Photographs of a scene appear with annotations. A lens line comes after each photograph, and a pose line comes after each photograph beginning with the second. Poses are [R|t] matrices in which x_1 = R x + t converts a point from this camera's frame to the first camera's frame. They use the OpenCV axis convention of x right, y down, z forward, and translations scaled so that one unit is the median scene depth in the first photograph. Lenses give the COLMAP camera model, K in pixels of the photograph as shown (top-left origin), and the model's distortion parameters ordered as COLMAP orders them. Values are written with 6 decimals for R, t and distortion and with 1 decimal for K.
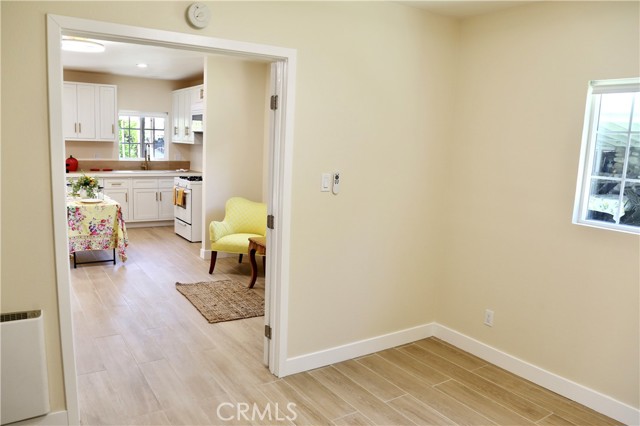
lens RADIAL K [[466.5, 0, 320.0], [0, 466.5, 213.0], [0, 0, 1]] dist [-0.088388, 0.001559]
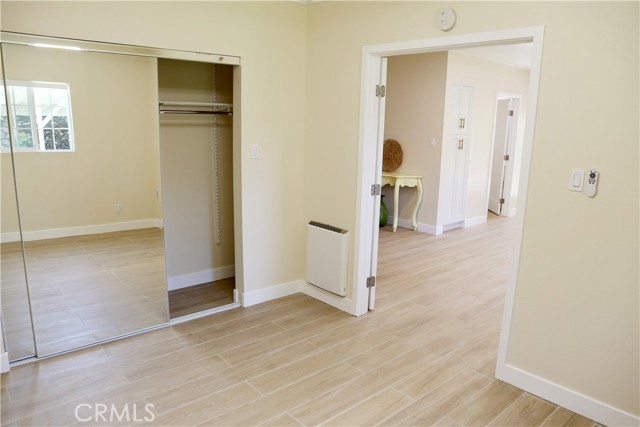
lens RADIAL K [[446.2, 0, 320.0], [0, 446.2, 213.5], [0, 0, 1]] dist [-0.082984, 0.002539]
pose [[0.175926, 0.170664, -0.969497, 0.471851], [-0.169035, 0.975466, 0.141042, -0.028834], [0.969782, 0.139066, 0.200458, 0.297746]]
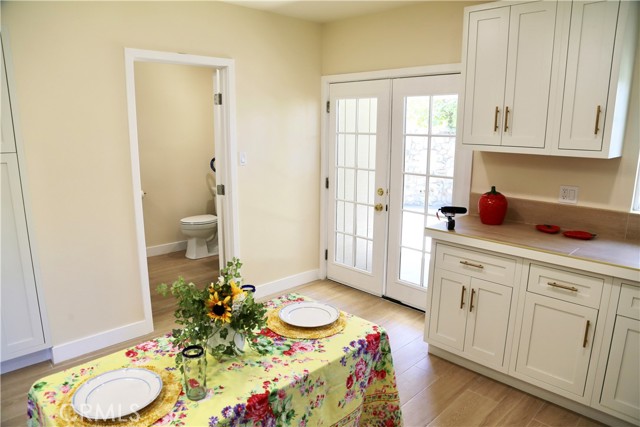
lens RADIAL K [[446.2, 0, 320.0], [0, 446.2, 213.5], [0, 0, 1]] dist [-0.082984, 0.002539]
pose [[0.172222, 0.149468, -0.973652, -0.306699], [-0.150449, 0.980816, 0.123956, -0.221200], [0.973501, 0.125137, 0.191406, 1.319067]]
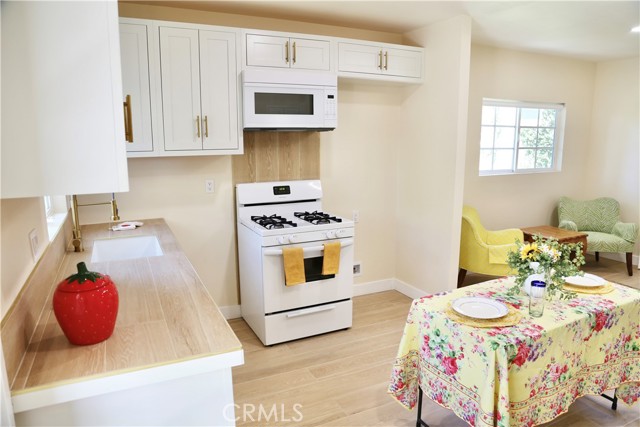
lens RADIAL K [[436.5, 0, 320.0], [0, 436.5, 213.5], [0, 0, 1]] dist [-0.104357, 0.003547]
pose [[0.152886, -0.224674, 0.962366, -1.204235], [0.162639, 0.966256, 0.199744, -0.286421], [-0.974769, 0.125980, 0.184267, 1.481298]]
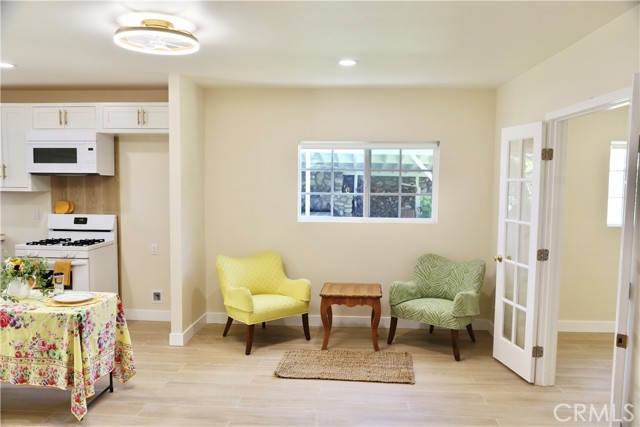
lens RADIAL K [[509.6, 0, 320.0], [0, 509.6, 213.5], [0, 0, 1]] dist [-0.029254, 0.000124]
pose [[0.631178, -0.099838, 0.769186, -0.982493], [0.142122, 0.989778, 0.011848, -0.118859], [-0.762506, 0.101840, 0.638916, 0.423042]]
